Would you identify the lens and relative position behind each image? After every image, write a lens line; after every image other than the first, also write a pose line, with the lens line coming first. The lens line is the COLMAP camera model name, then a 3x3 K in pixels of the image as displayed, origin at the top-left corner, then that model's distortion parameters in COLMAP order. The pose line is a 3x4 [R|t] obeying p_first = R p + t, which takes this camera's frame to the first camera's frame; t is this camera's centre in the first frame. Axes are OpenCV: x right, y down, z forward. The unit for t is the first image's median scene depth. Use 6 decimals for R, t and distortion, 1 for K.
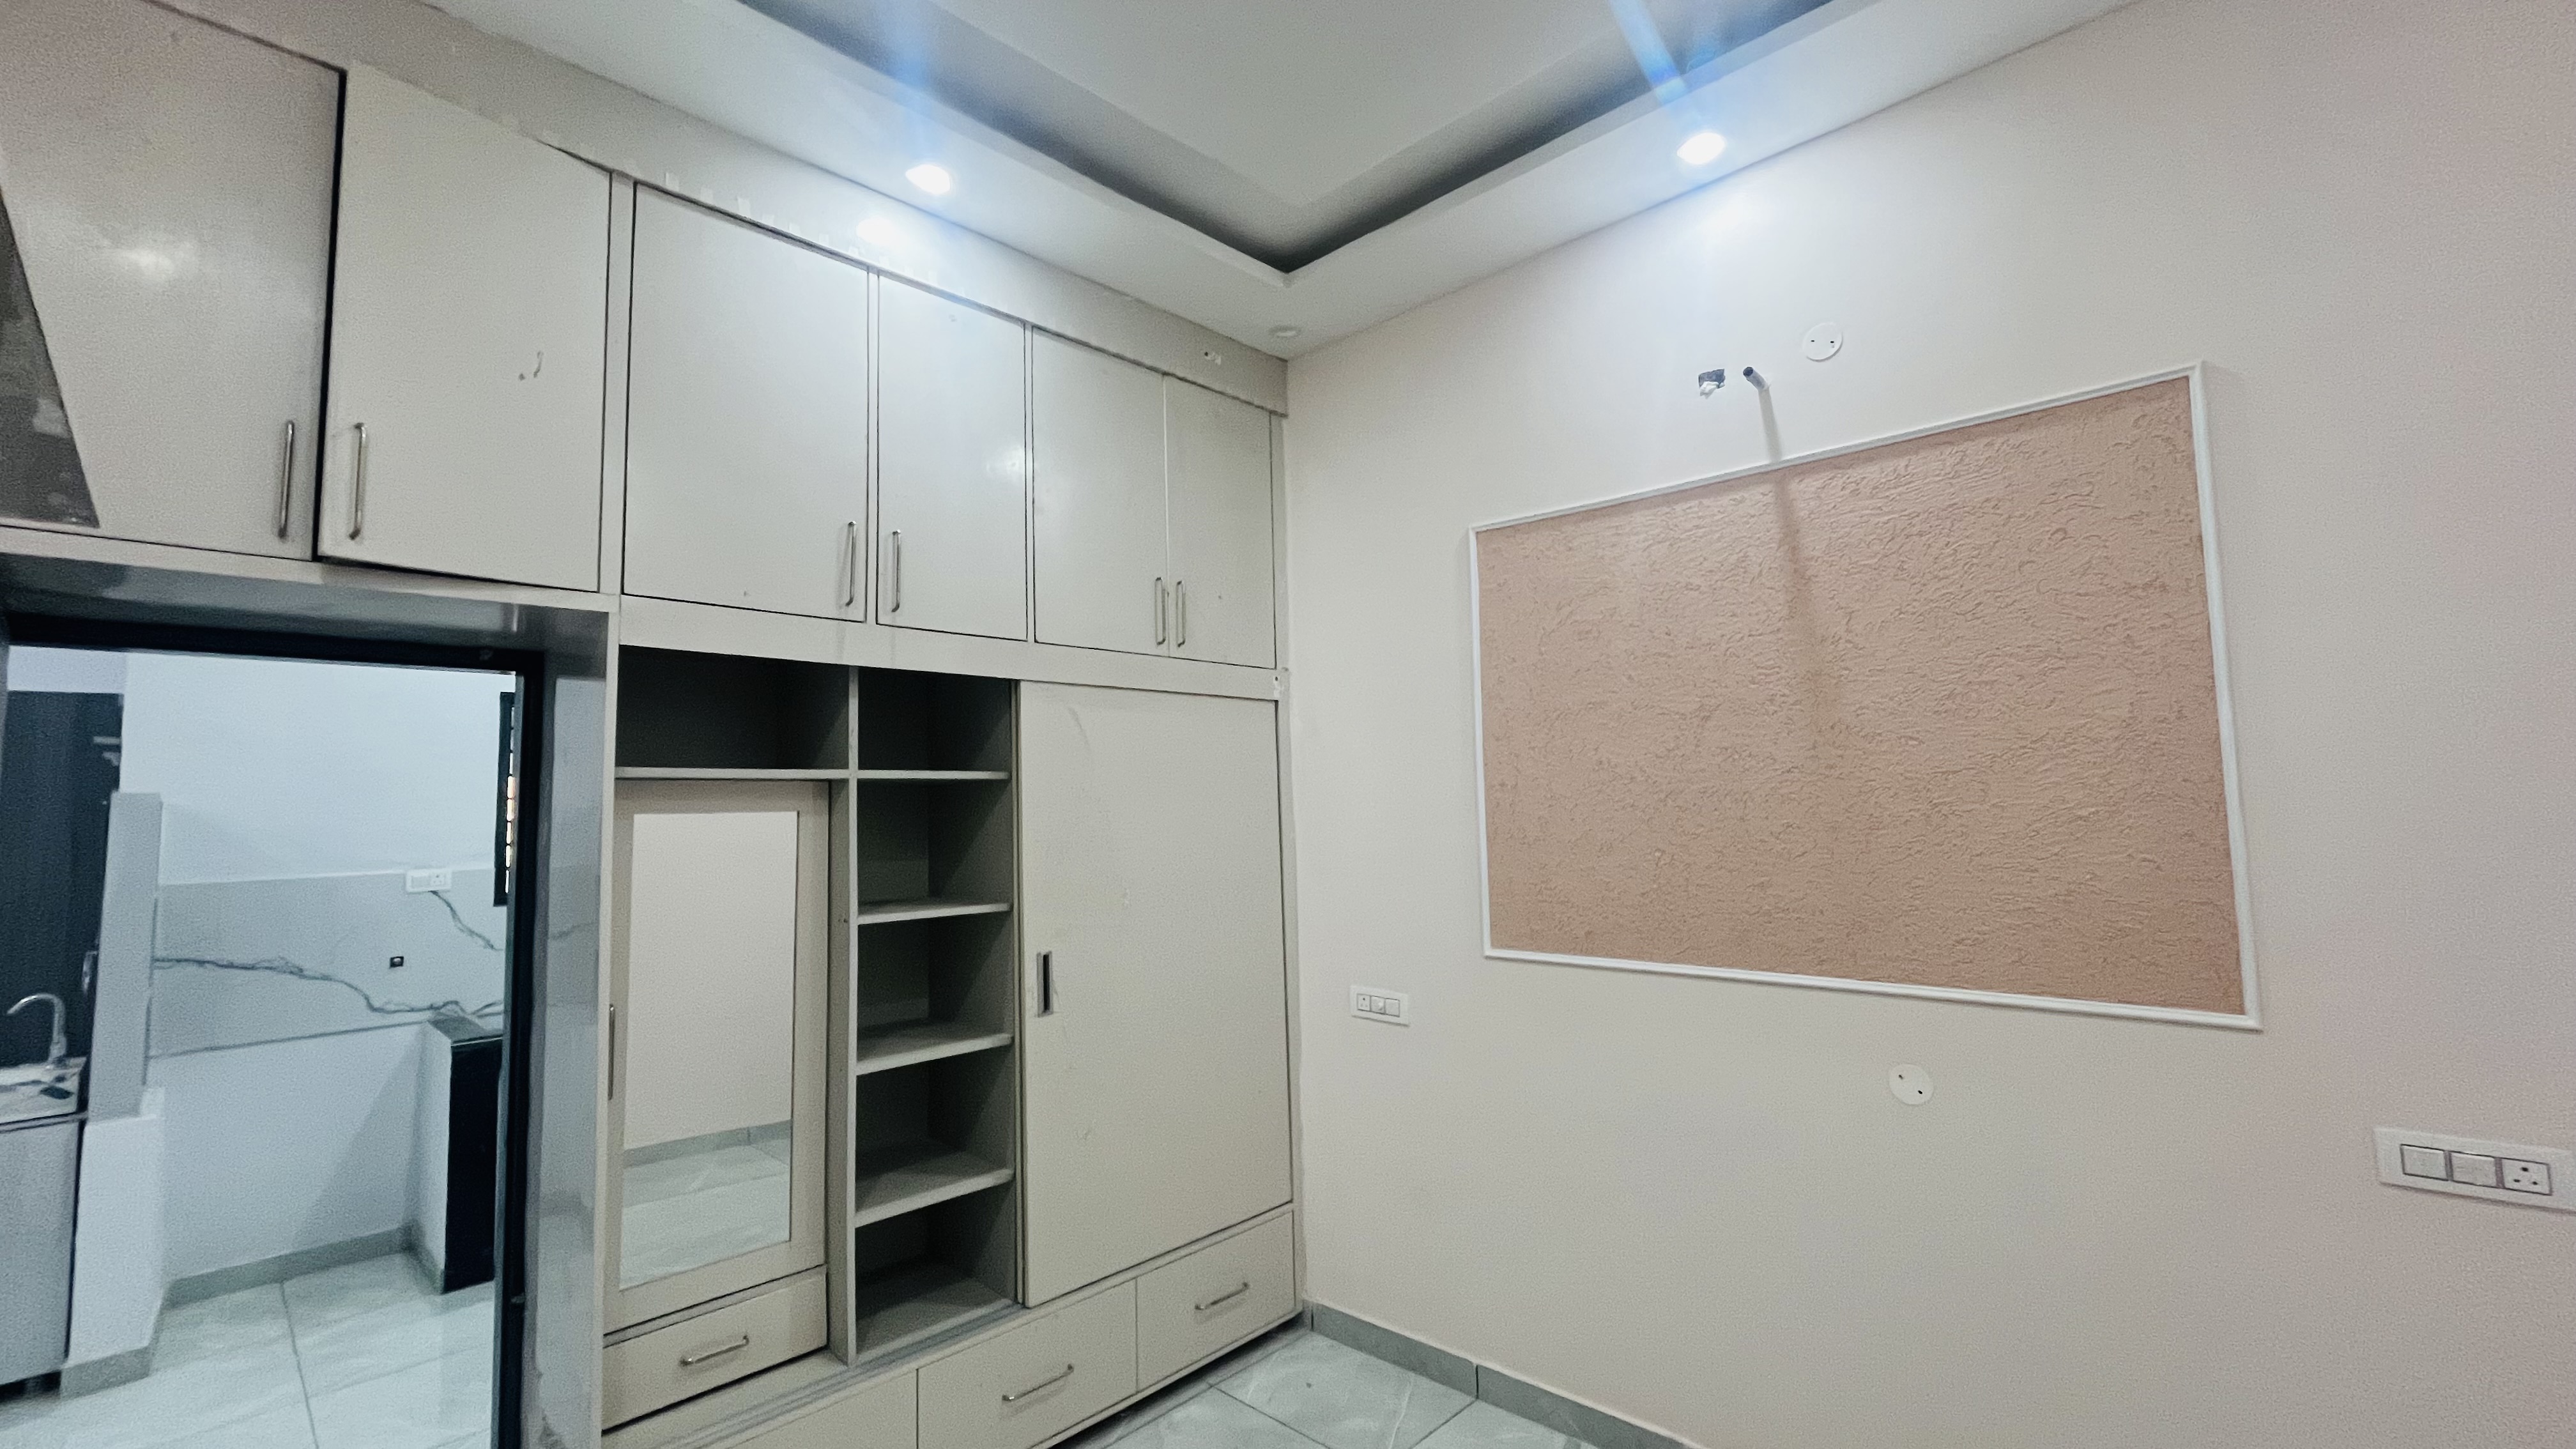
lens RADIAL K [[1048.0, 0, 1289.5], [0, 1048.0, 731.9], [0, 0, 1]] dist [-0.008013, 0.002327]
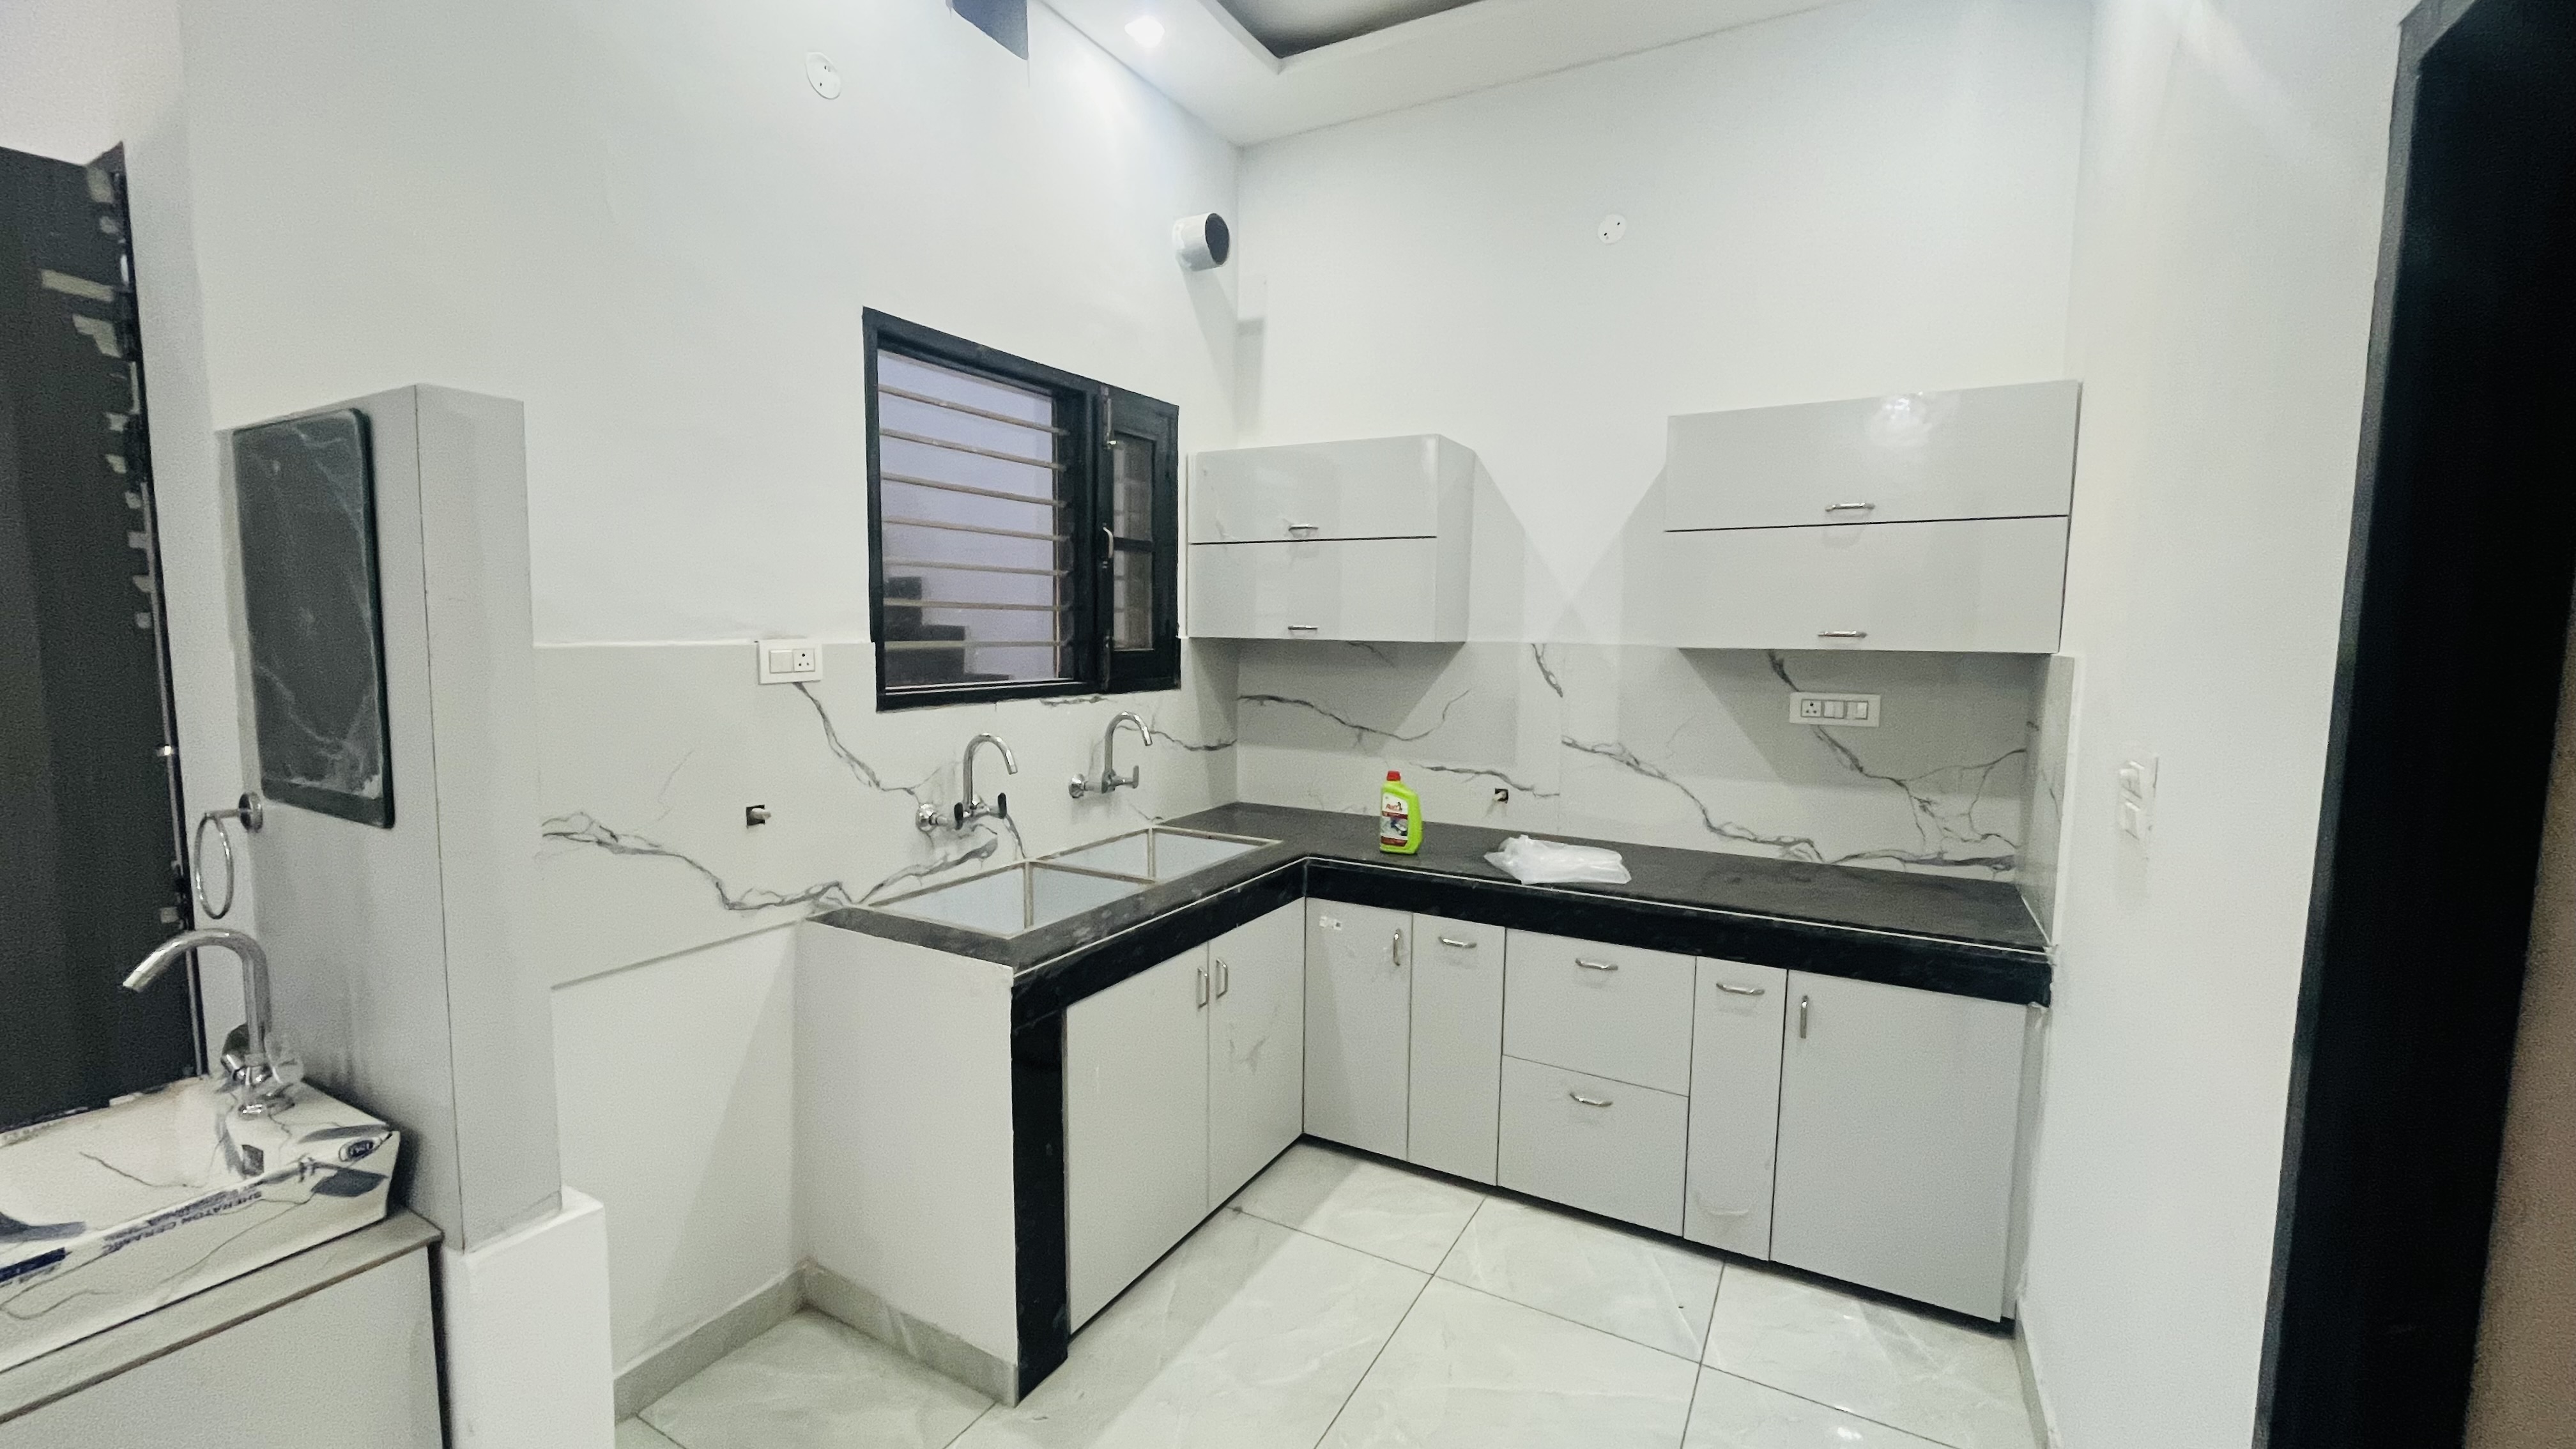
lens RADIAL K [[1048.0, 0, 1281.1], [0, 1048.0, 725.4], [0, 0, 1]] dist [-0.008013, 0.002327]
pose [[0.967988, 0.018008, 0.250348, -0.294150], [-0.061952, 0.983704, 0.168782, 0.028935], [-0.243229, -0.178889, 0.953330, 0.179227]]
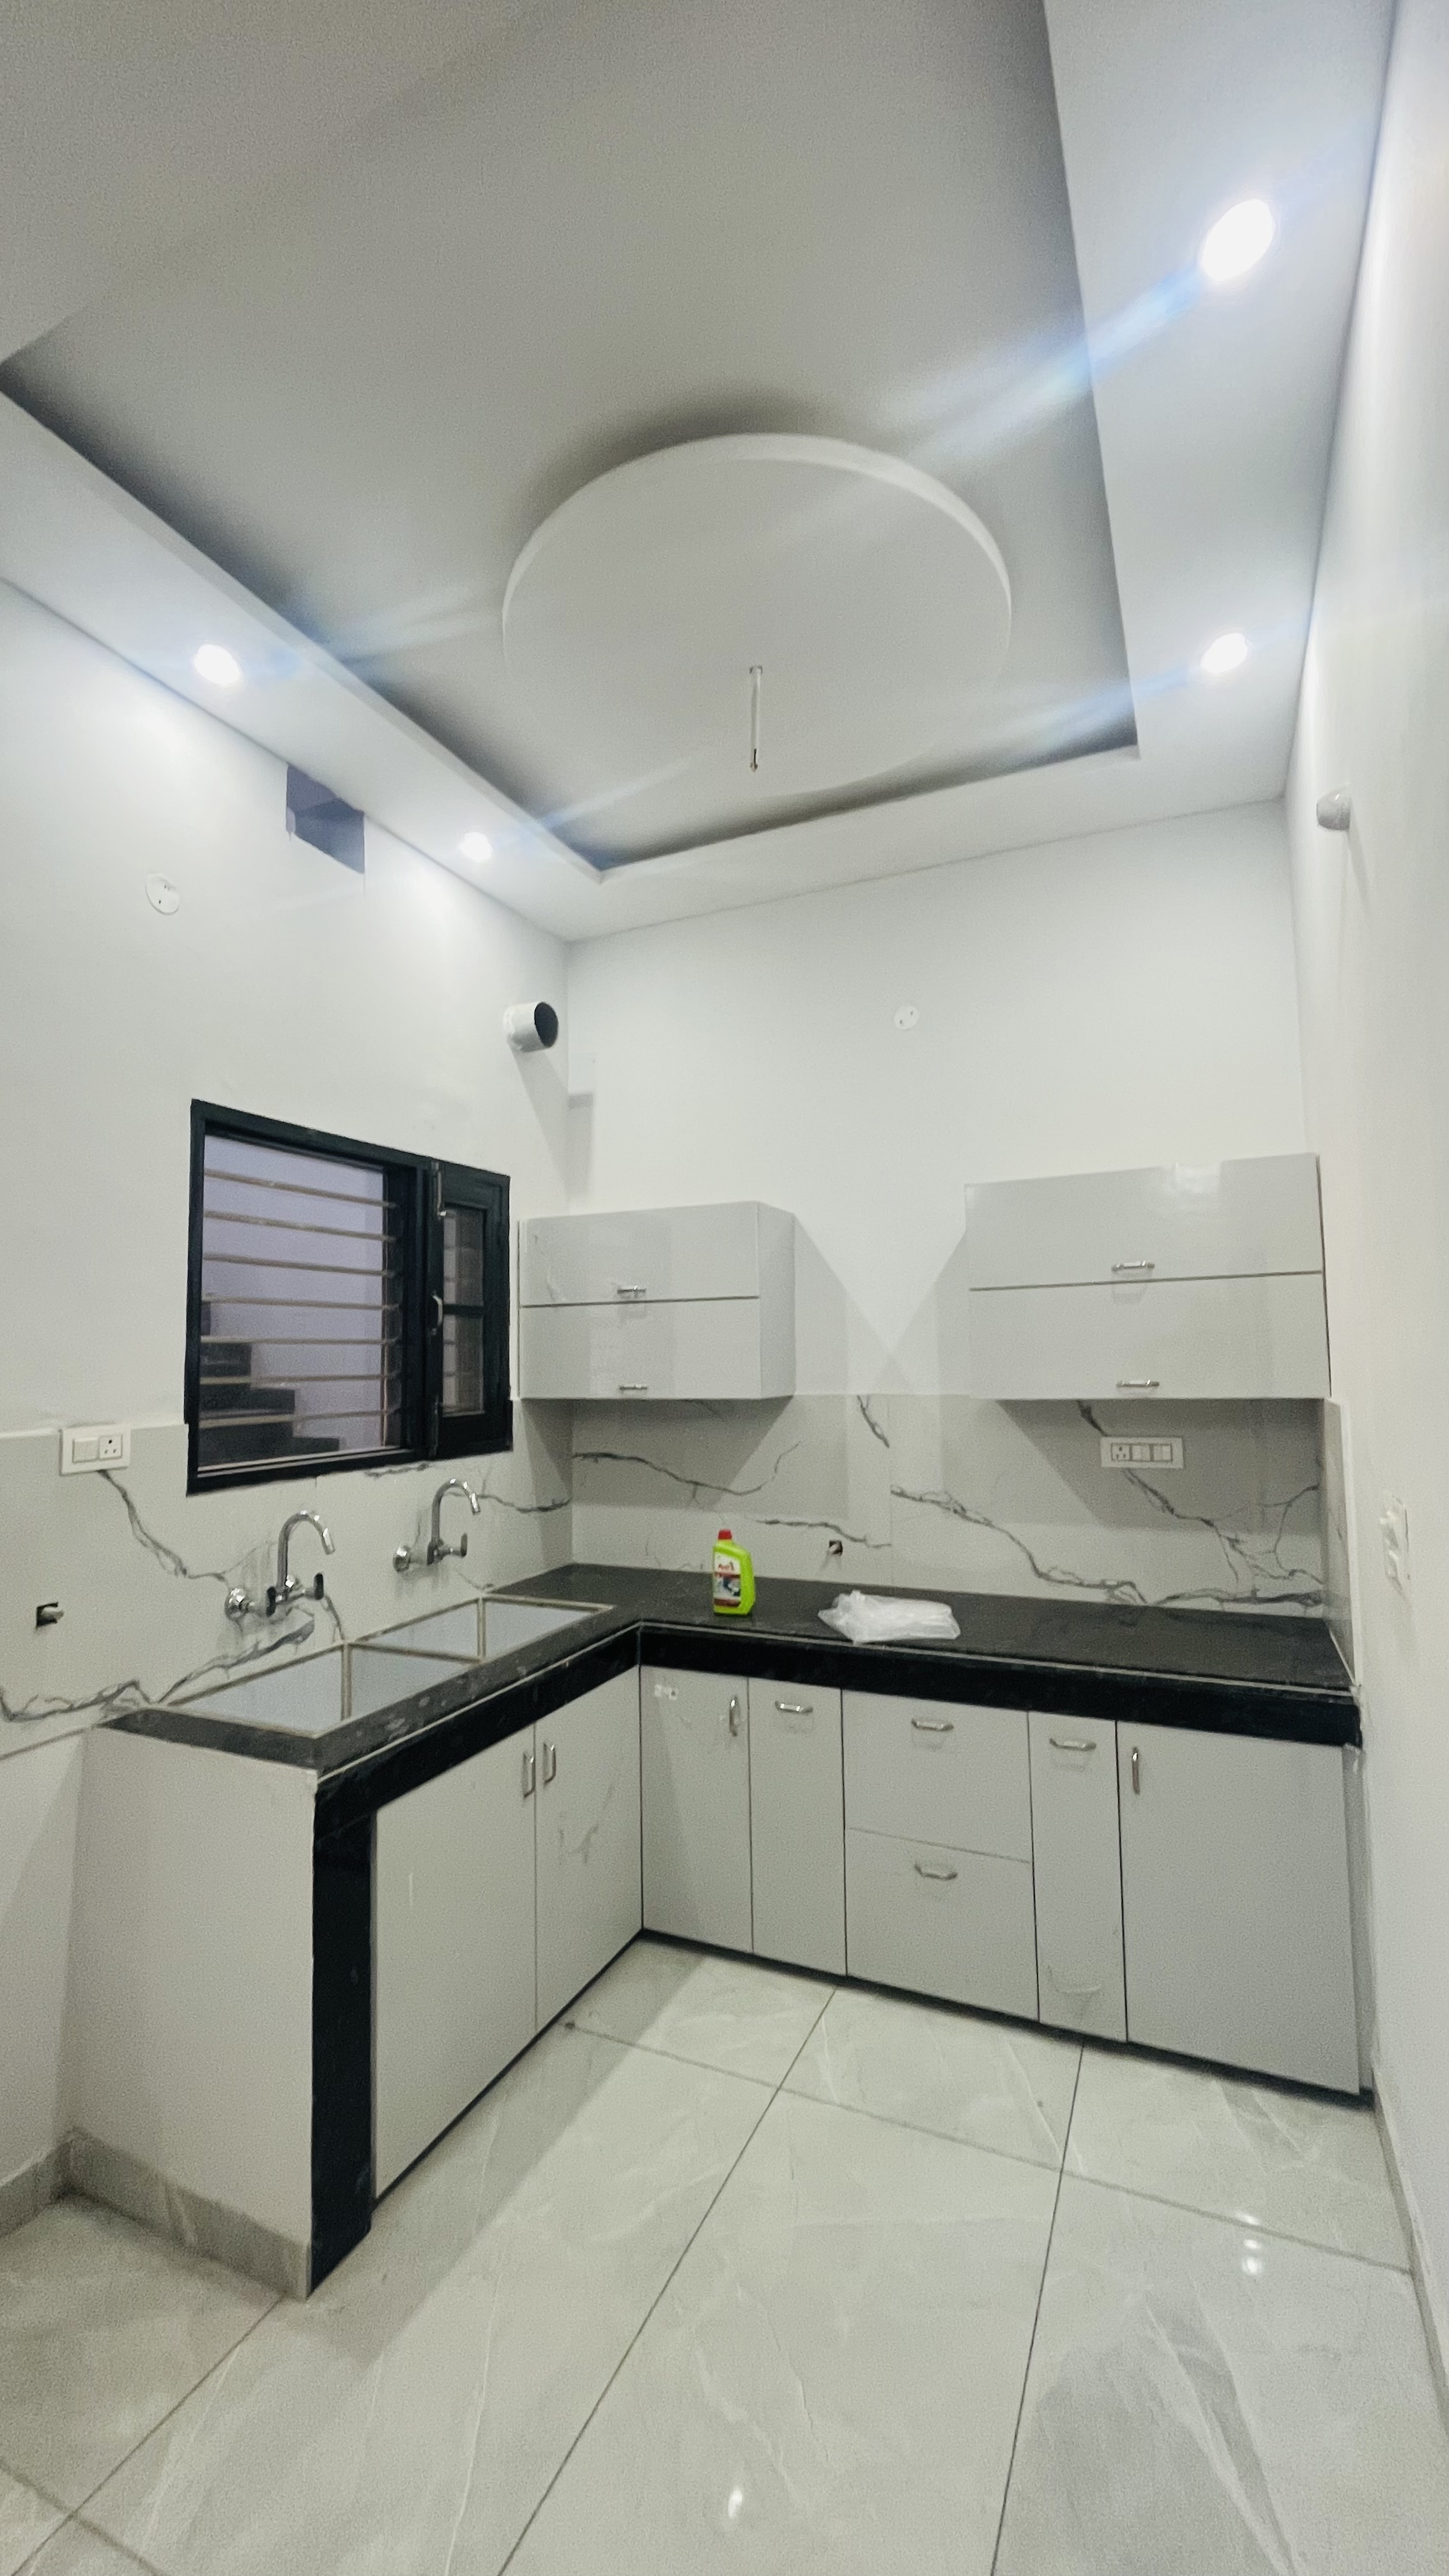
lens RADIAL K [[1048.0, 0, 723.8], [0, 1048.0, 1283.9], [0, 0, 1]] dist [-0.008013, 0.002327]
pose [[0.944558, 0.040164, 0.325879, -0.288764], [-0.041953, 0.999118, -0.001540, 0.020531], [-0.325654, -0.012217, 0.945410, 0.172119]]
